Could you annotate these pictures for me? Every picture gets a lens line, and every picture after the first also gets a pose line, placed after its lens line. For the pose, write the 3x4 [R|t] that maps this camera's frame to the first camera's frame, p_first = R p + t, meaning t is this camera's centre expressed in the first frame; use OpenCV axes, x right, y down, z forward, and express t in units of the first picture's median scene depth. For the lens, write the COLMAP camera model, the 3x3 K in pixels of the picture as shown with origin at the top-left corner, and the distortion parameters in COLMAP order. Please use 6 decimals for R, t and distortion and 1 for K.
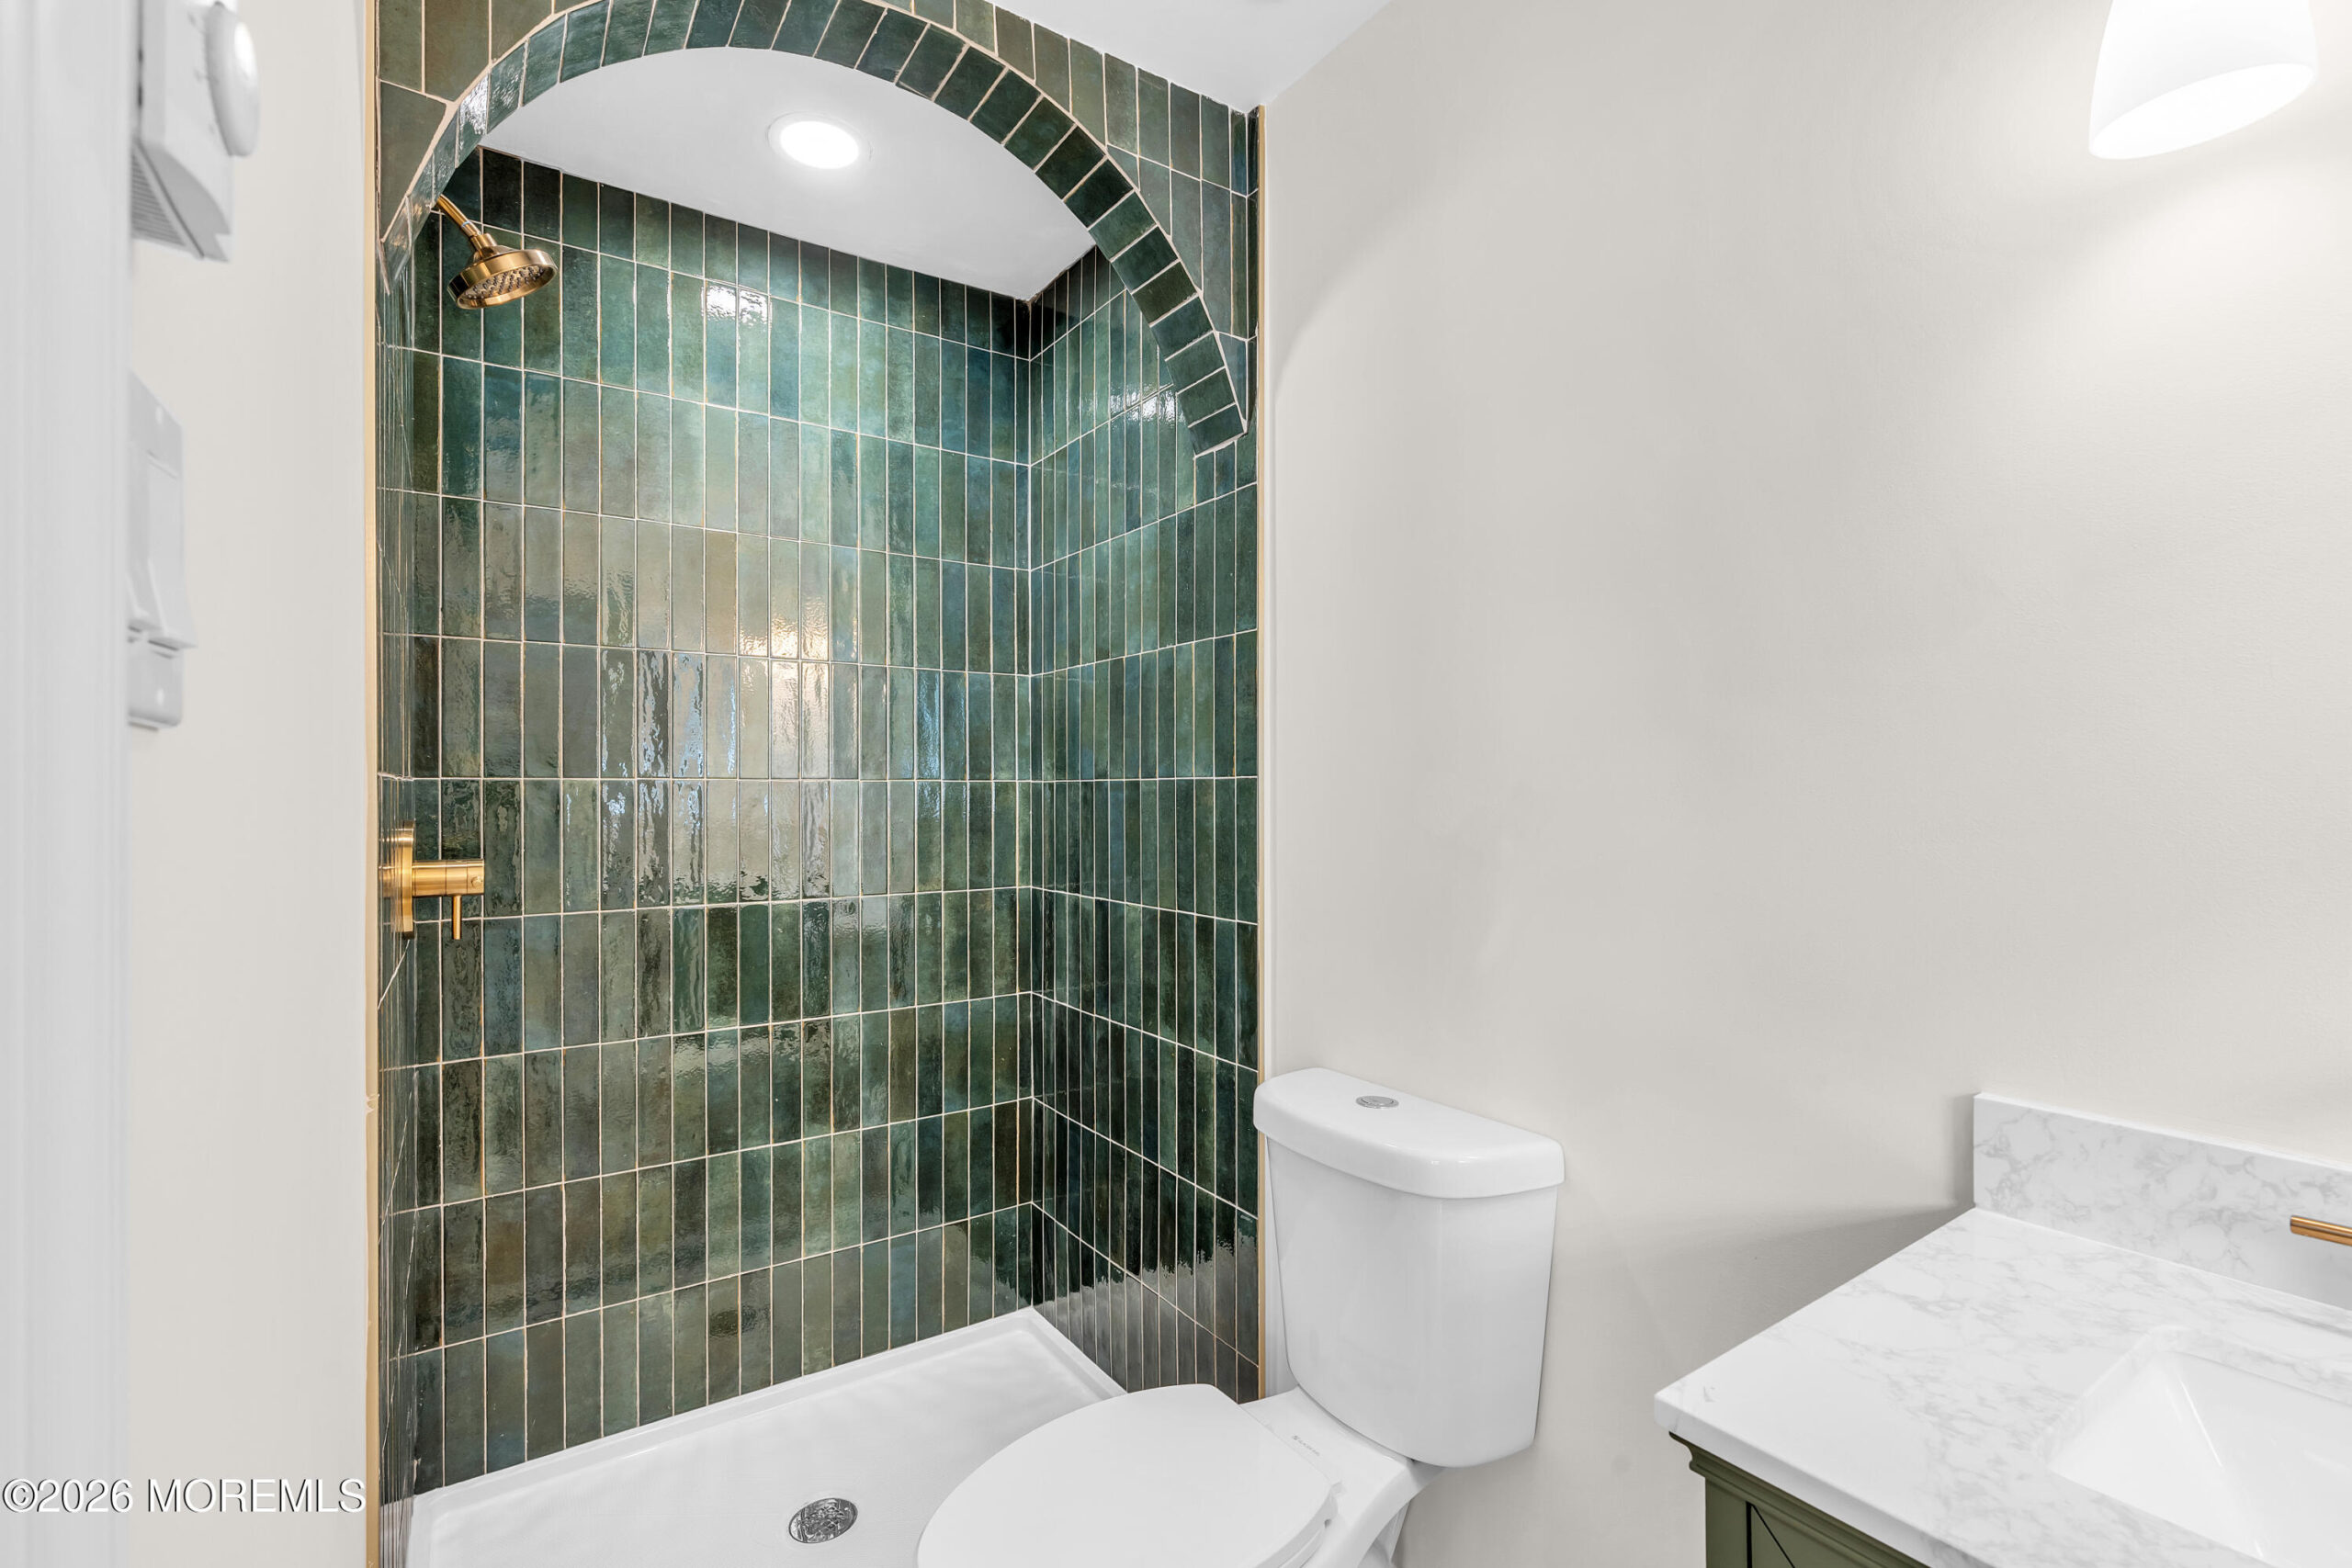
lens RADIAL K [[1050.9, 0, 1176.0], [0, 1050.9, 784.0], [0, 0, 1]] dist [-0.000297, -0.000051]
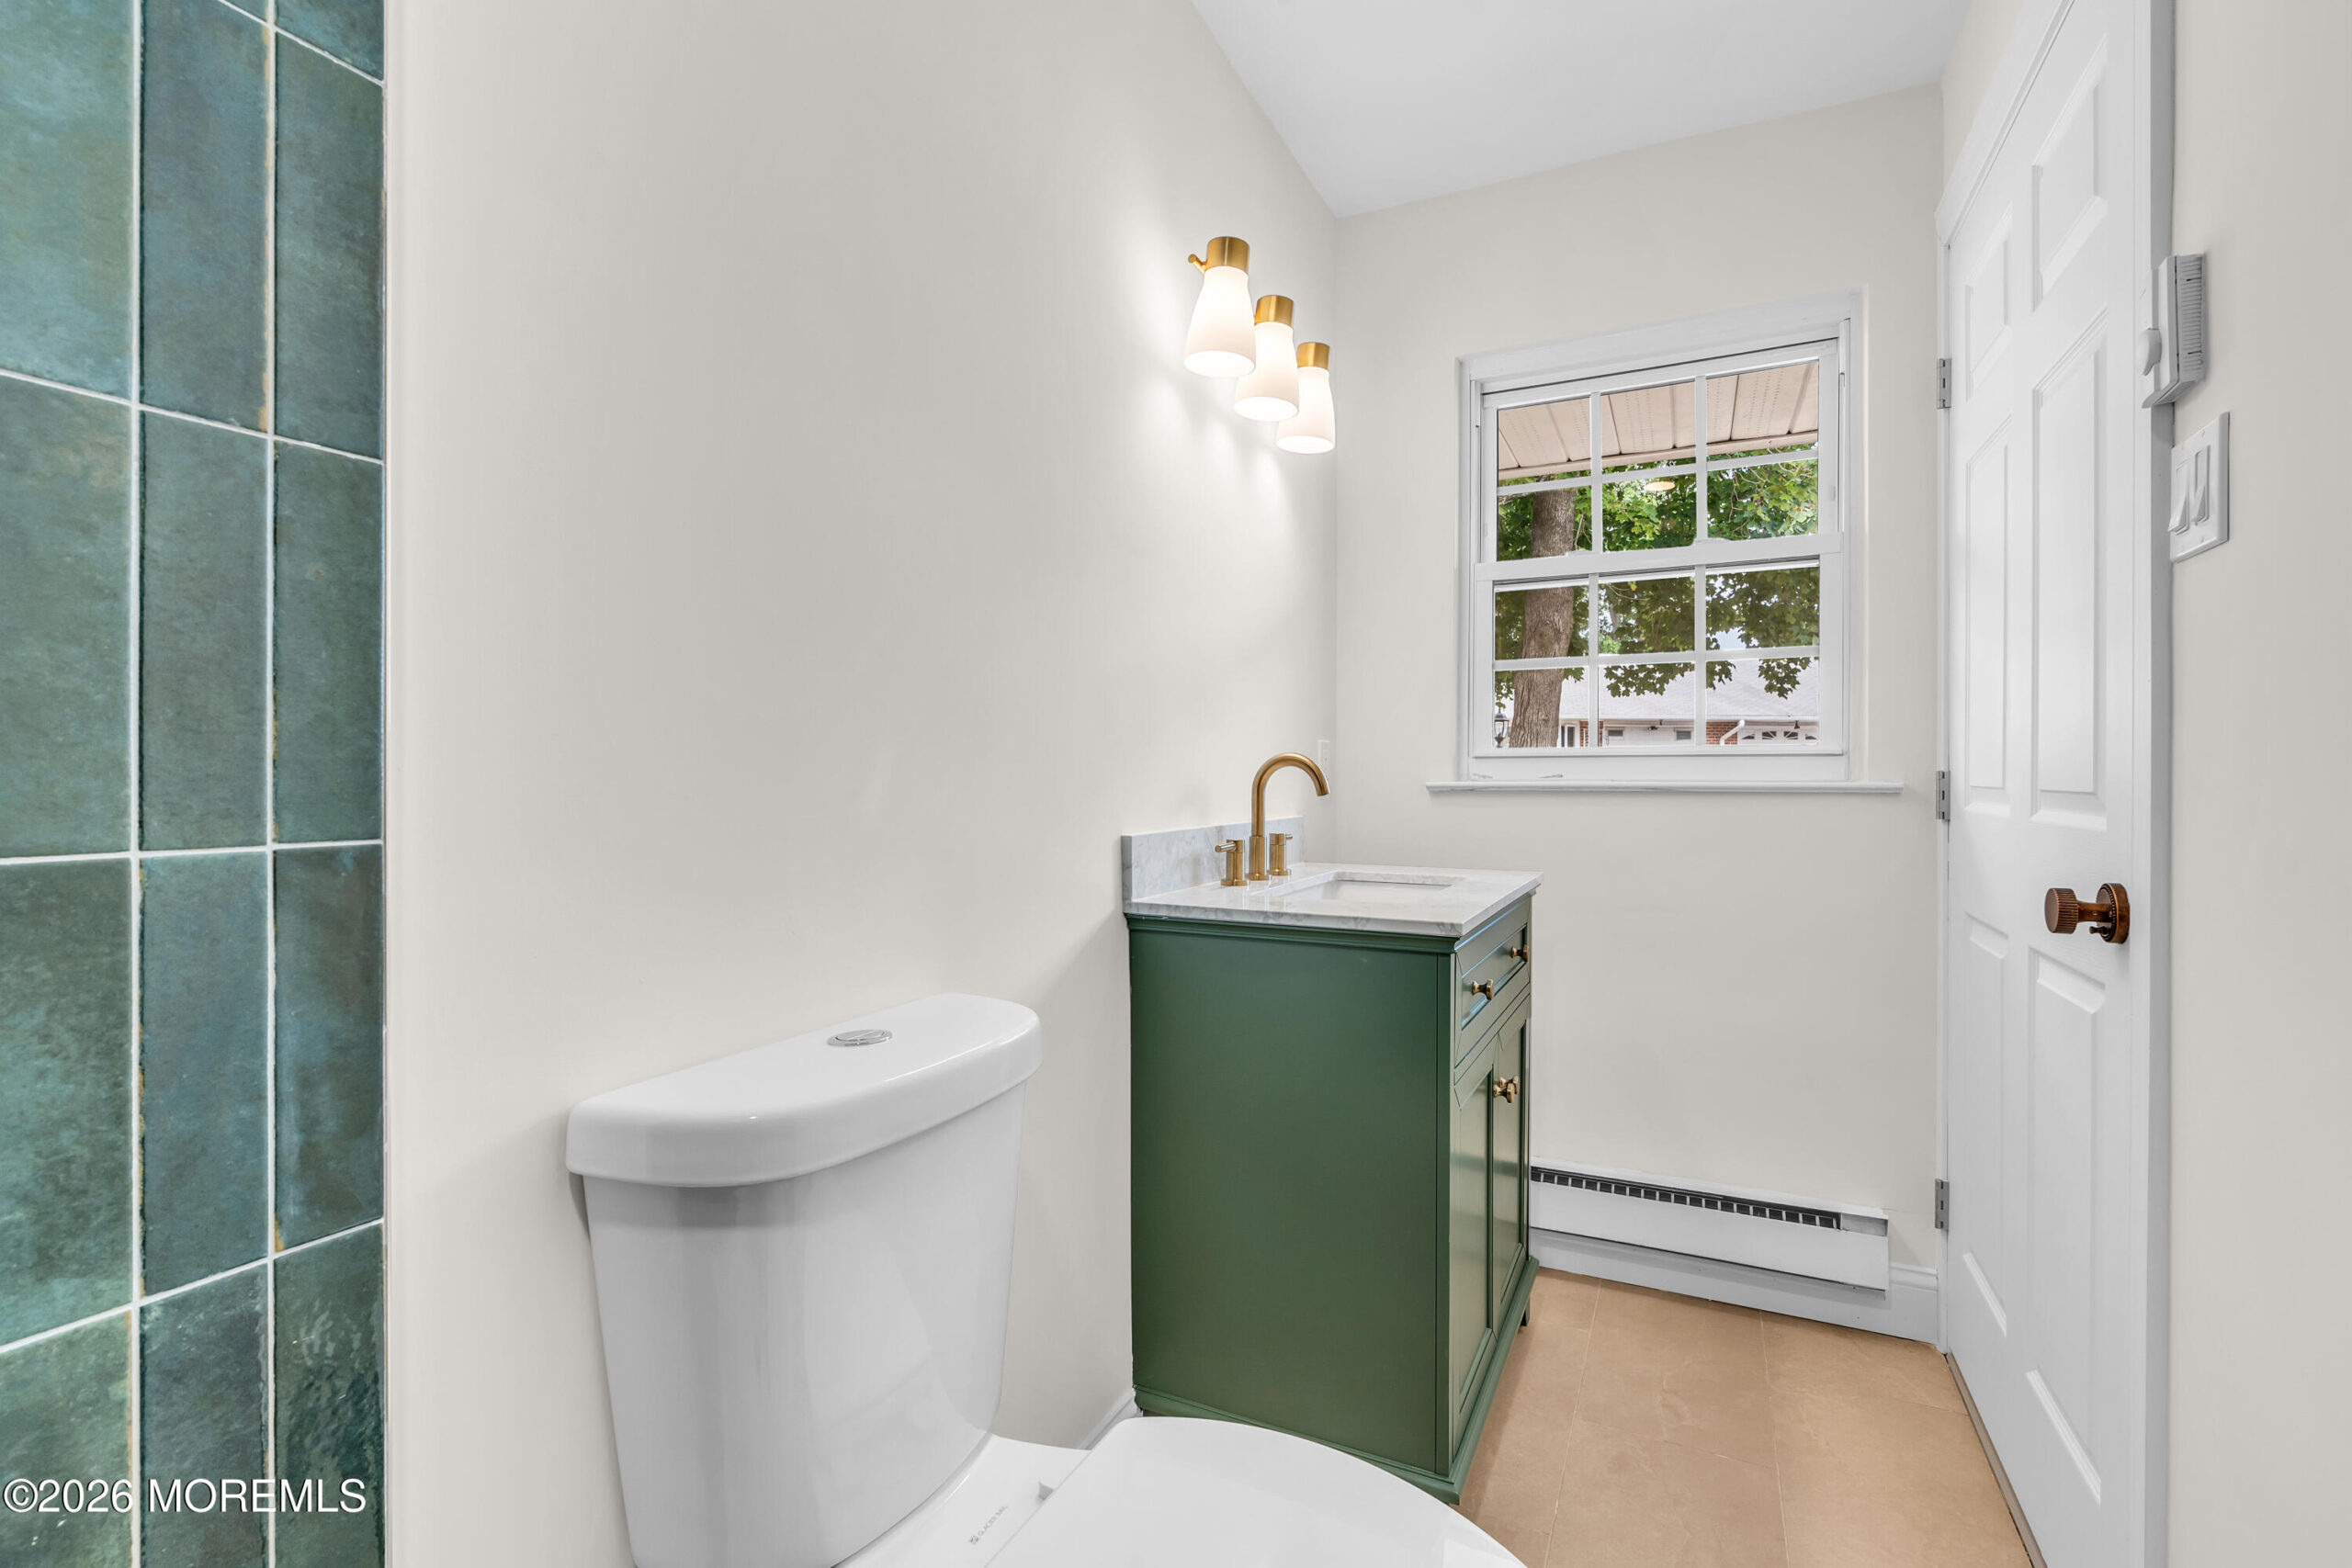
lens RADIAL K [[1050.9, 0, 1176.0], [0, 1050.9, 784.0], [0, 0, 1]] dist [-0.000297, -0.000051]
pose [[-0.486422, 0.001782, 0.873722, -0.382825], [-0.003386, 0.999987, -0.003925, 0.107704], [-0.873717, -0.004867, -0.486409, 0.898394]]
